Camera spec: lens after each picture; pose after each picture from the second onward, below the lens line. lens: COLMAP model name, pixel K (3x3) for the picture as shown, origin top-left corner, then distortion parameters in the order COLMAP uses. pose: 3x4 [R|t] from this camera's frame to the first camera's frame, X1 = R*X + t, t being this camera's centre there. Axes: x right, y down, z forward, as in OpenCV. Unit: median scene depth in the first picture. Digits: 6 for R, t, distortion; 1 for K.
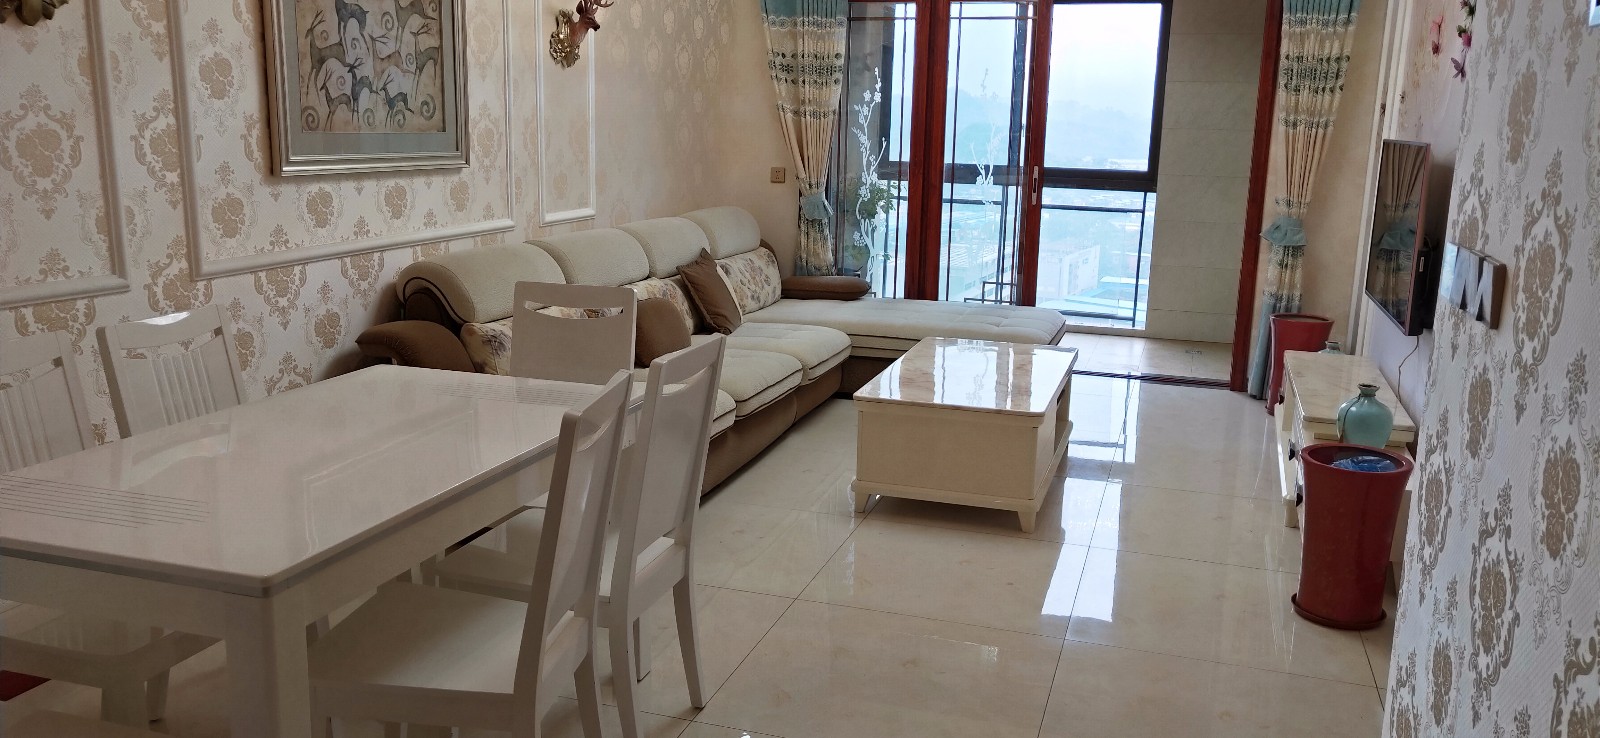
lens RADIAL K [[1180.6, 0, 800.0], [0, 1180.6, 369.0], [0, 0, 1]] dist [0.006234, 0.001336]
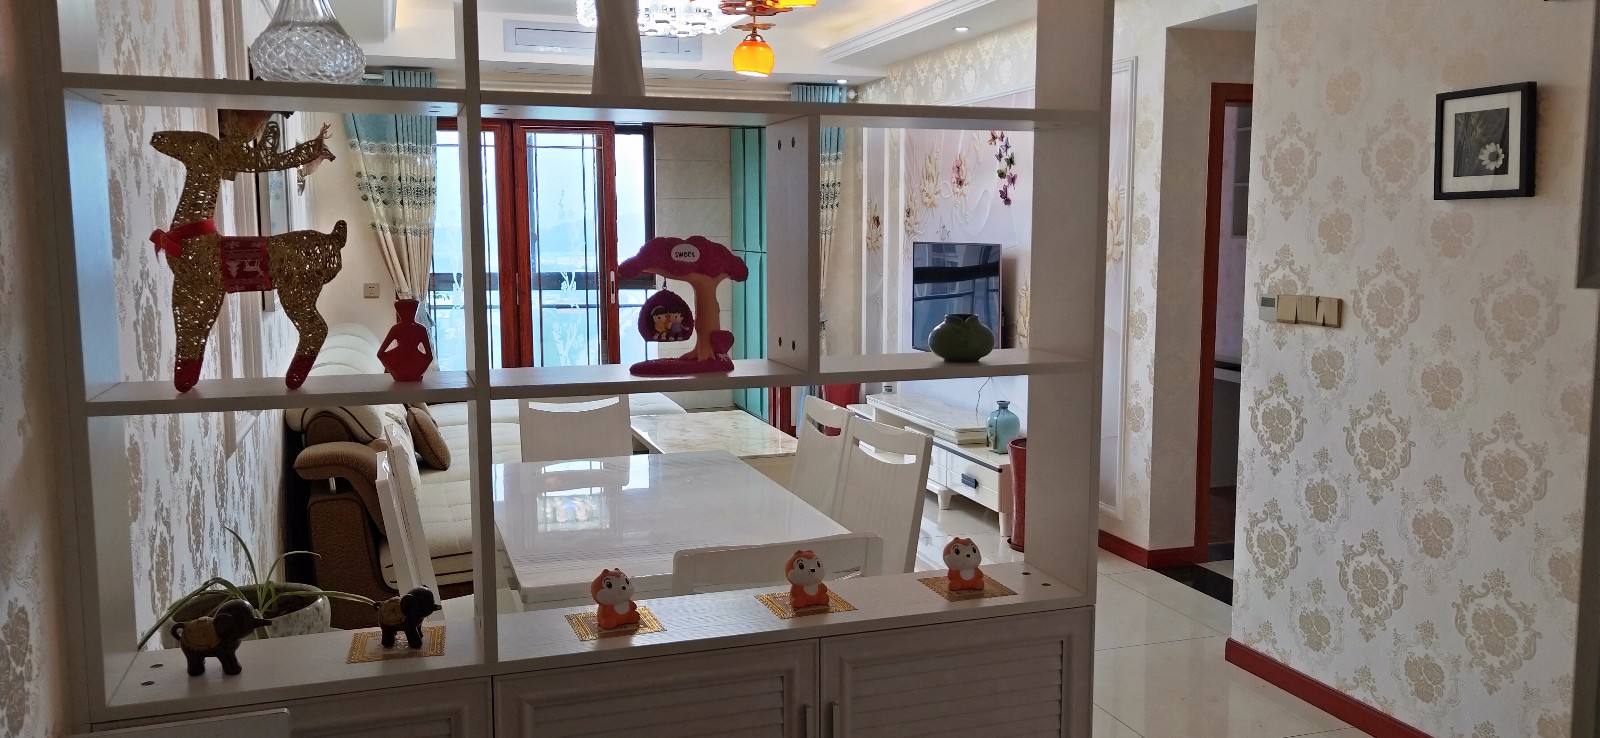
lens RADIAL K [[1180.6, 0, 800.0], [0, 1180.6, 369.0], [0, 0, 1]] dist [0.006234, 0.001336]
pose [[0.794004, -0.094517, 0.600520, -0.363596], [0.144763, 0.988820, -0.035772, -0.006345], [-0.590425, 0.115336, 0.798809, -0.039328]]
